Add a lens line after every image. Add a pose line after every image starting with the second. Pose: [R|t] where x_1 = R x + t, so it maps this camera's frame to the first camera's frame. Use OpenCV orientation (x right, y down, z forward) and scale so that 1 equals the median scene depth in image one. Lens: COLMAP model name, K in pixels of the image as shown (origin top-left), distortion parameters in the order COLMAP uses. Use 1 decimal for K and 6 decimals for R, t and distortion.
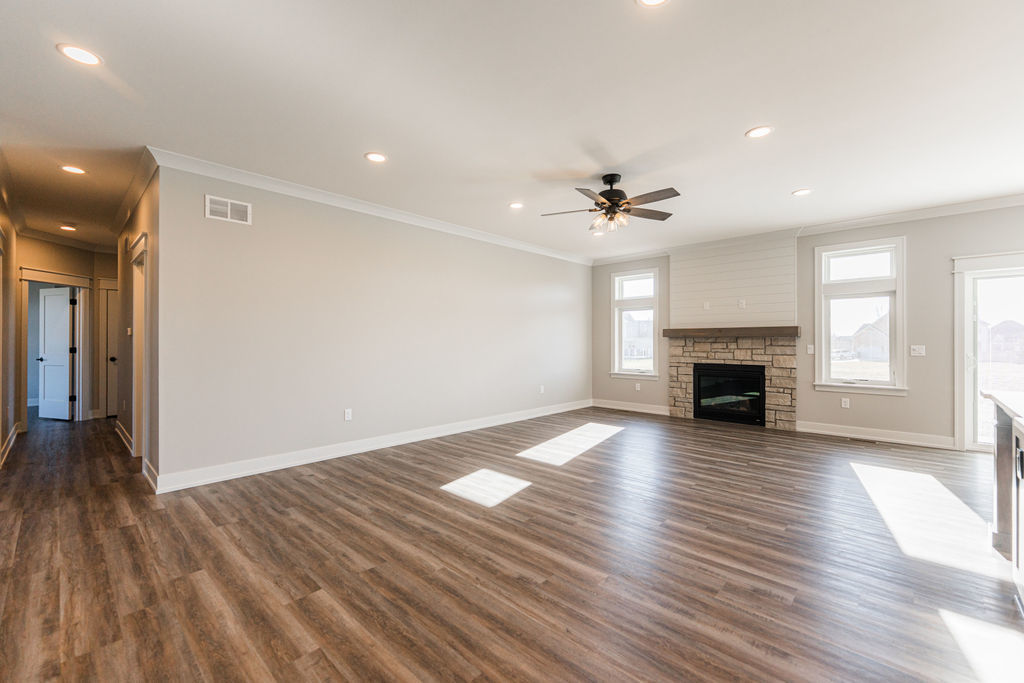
lens RADIAL K [[421.8, 0, 510.9], [0, 421.8, 338.4], [0, 0, 1]] dist [-0.002430, 0.000096]
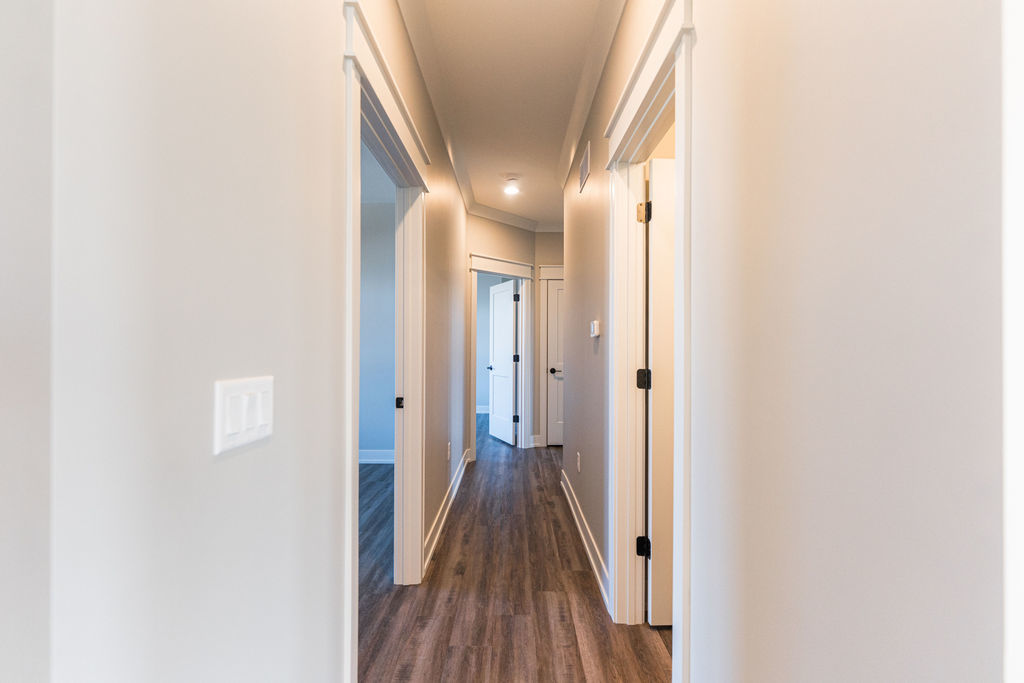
lens RADIAL K [[421.8, 0, 511.8], [0, 421.8, 343.6], [0, 0, 1]] dist [-0.002430, 0.000096]
pose [[0.681868, -0.000143, -0.731475, -0.463557], [-0.000544, 1.000000, -0.000702, 0.001224], [0.731475, 0.000876, 0.681868, 0.450110]]
